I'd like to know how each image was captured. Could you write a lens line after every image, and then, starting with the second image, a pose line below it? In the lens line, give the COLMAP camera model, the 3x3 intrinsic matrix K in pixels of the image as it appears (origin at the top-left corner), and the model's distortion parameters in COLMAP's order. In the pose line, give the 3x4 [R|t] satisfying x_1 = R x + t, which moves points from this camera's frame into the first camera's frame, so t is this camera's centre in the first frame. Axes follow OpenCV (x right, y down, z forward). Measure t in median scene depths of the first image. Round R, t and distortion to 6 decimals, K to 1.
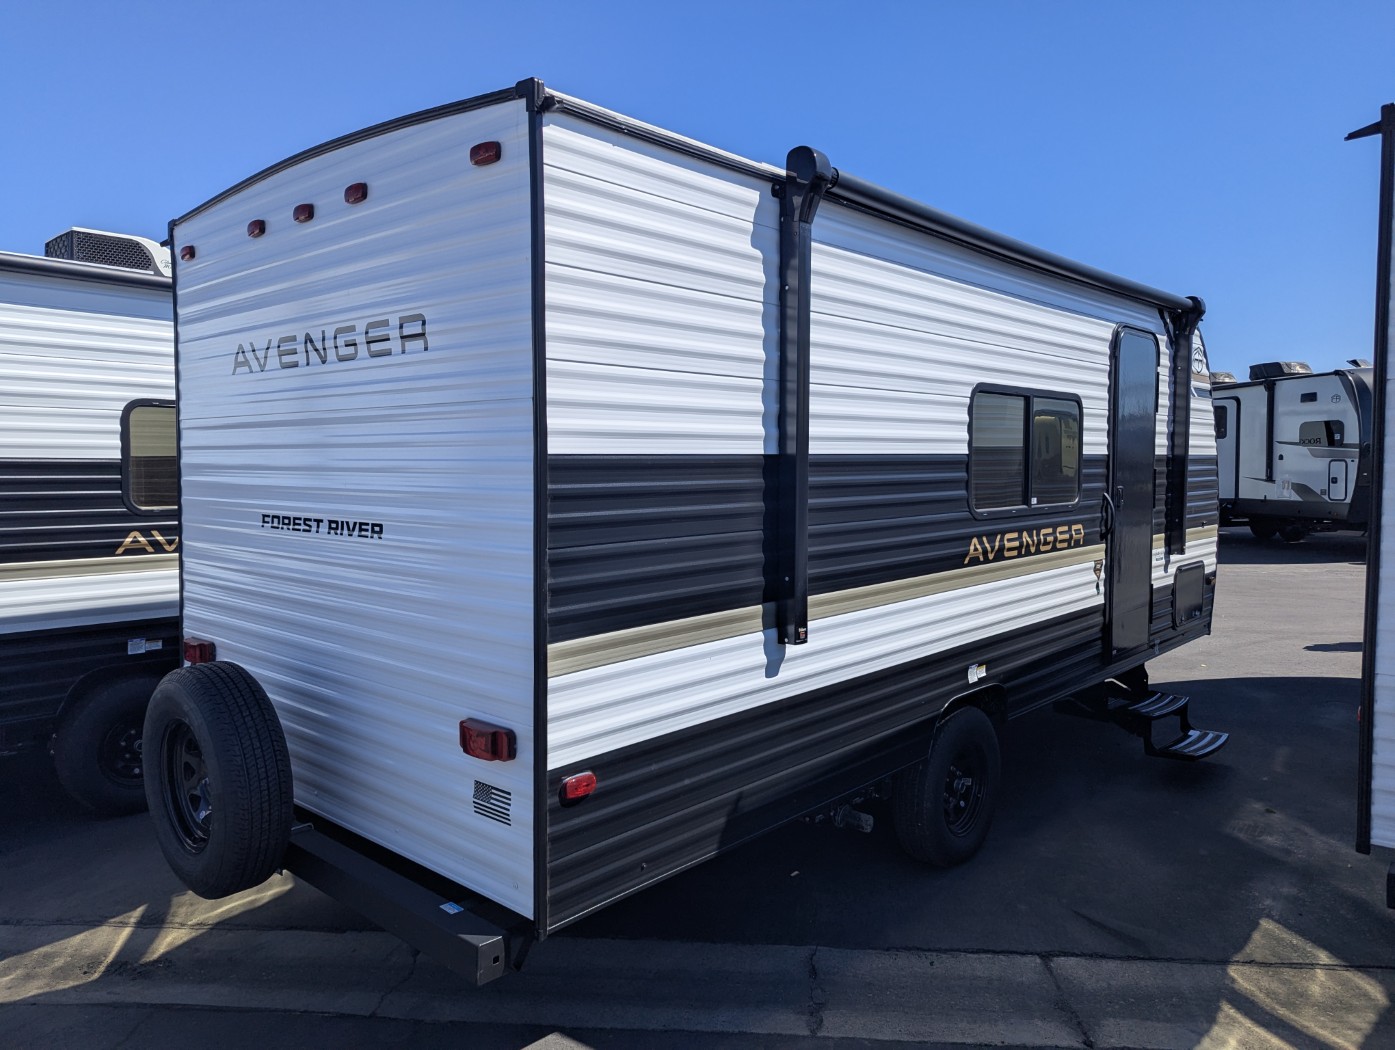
lens RADIAL K [[984.2, 0, 691.5], [0, 984.2, 499.2], [0, 0, 1]] dist [0.055977, -0.019288]
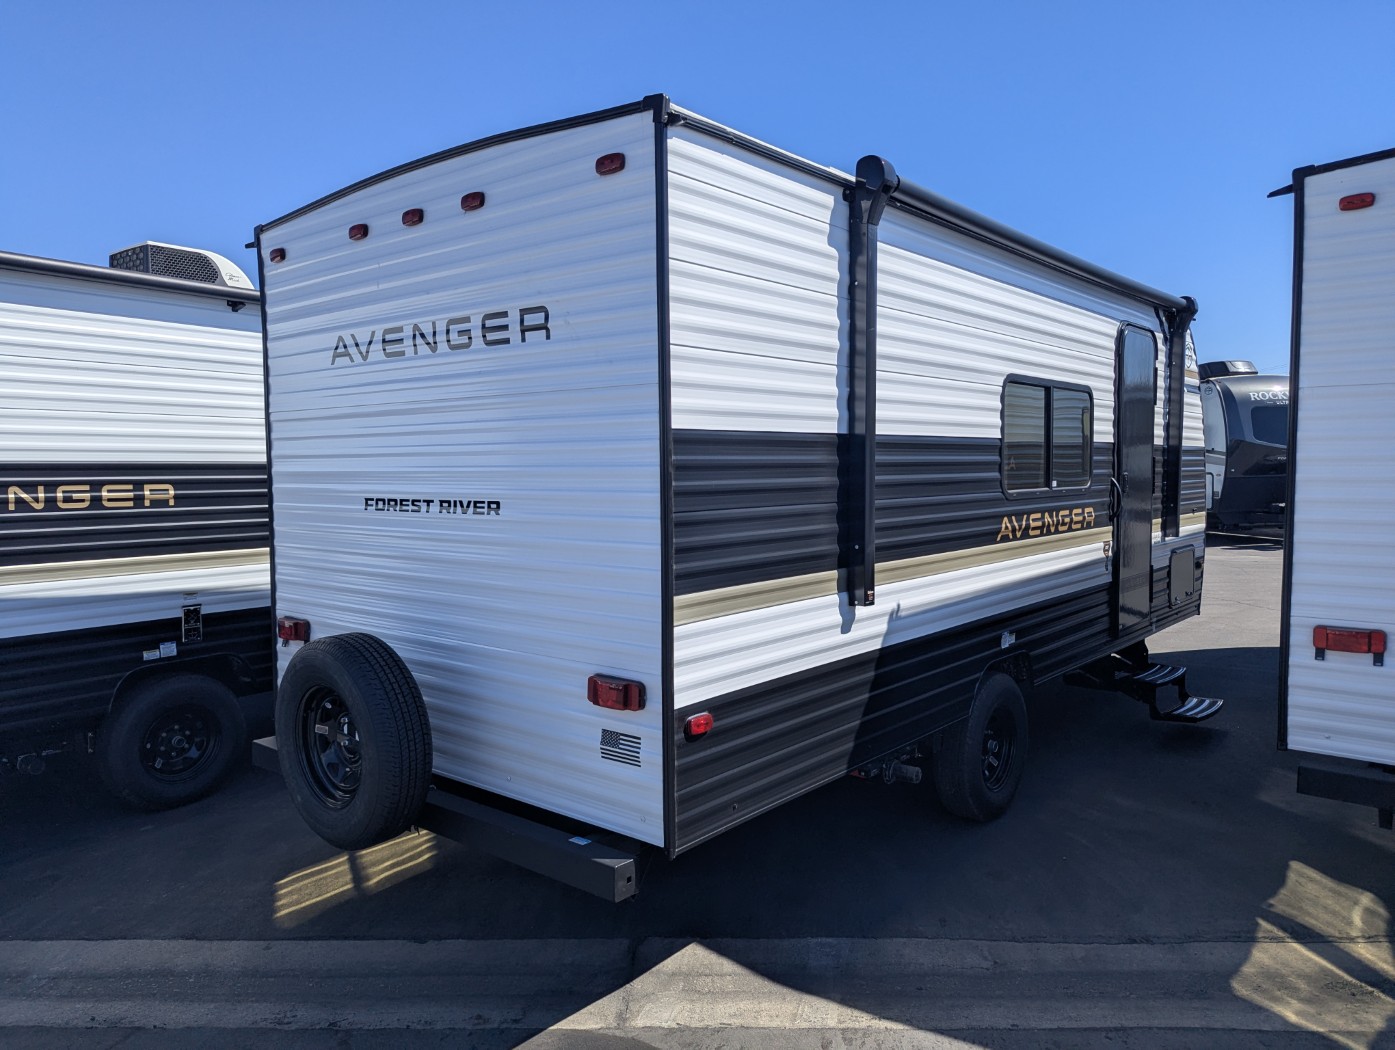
lens RADIAL K [[984.2, 0, 703.9], [0, 984.2, 516.8], [0, 0, 1]] dist [0.055977, -0.019288]
pose [[0.998924, -0.014294, 0.044120, -0.121640], [0.014012, 0.999879, 0.006693, 0.035545], [-0.044211, -0.006067, 0.999004, -0.094693]]
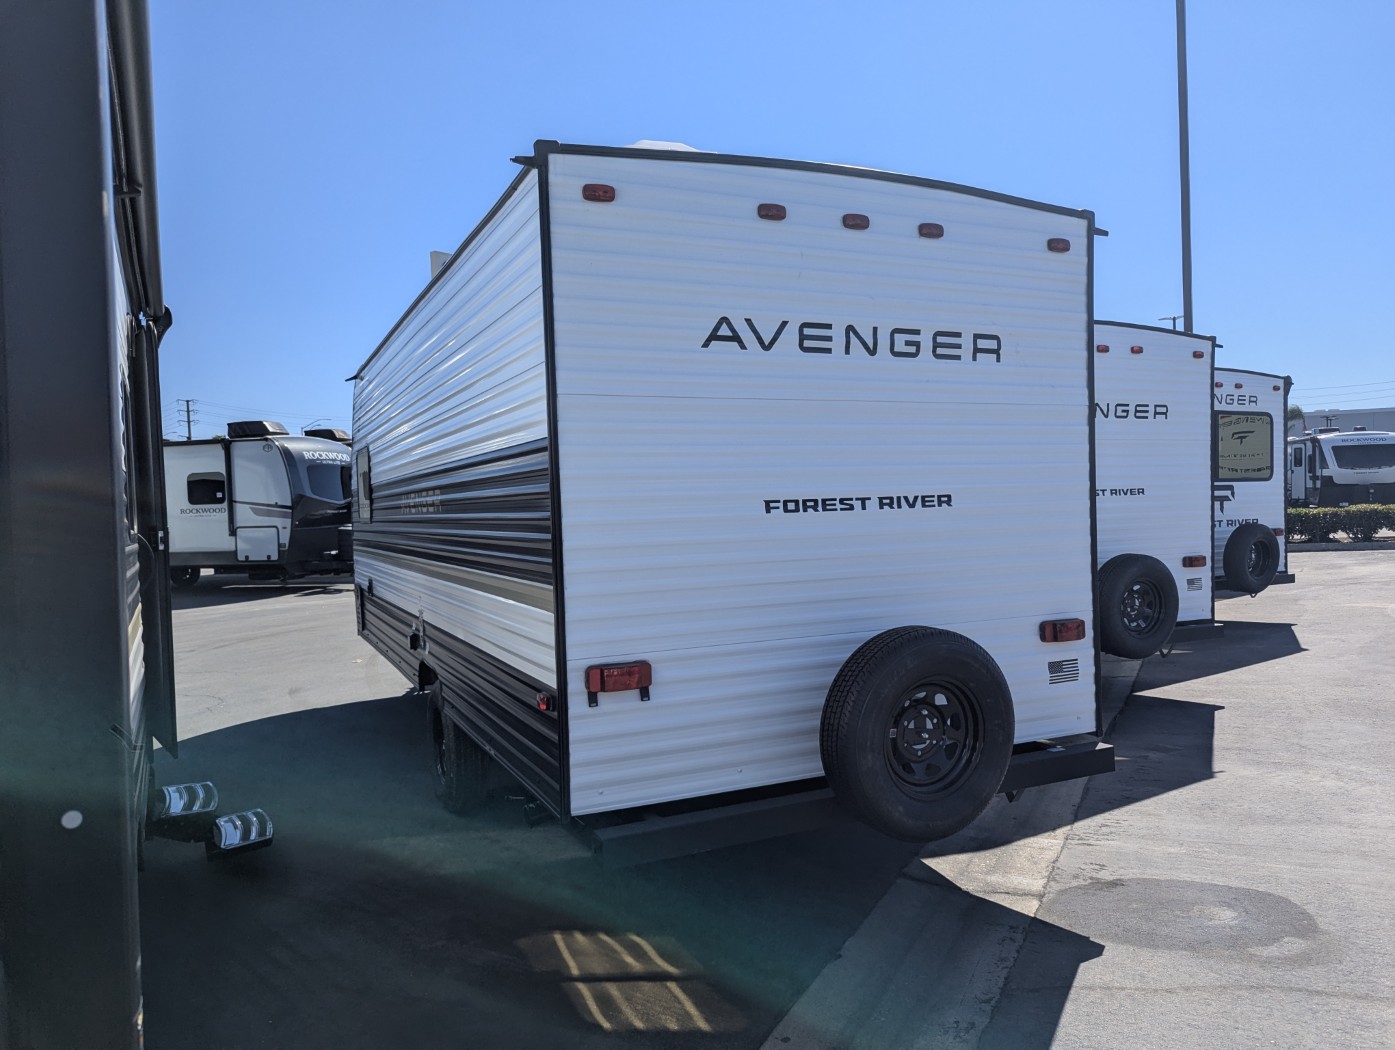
lens RADIAL K [[984.2, 0, 700.9], [0, 984.2, 526.1], [0, 0, 1]] dist [0.055977, -0.019288]
pose [[0.380421, -0.032480, 0.924243, -1.454399], [0.072616, 0.997347, 0.005161, 0.032798], [-0.921958, 0.065151, 0.381770, 0.741902]]
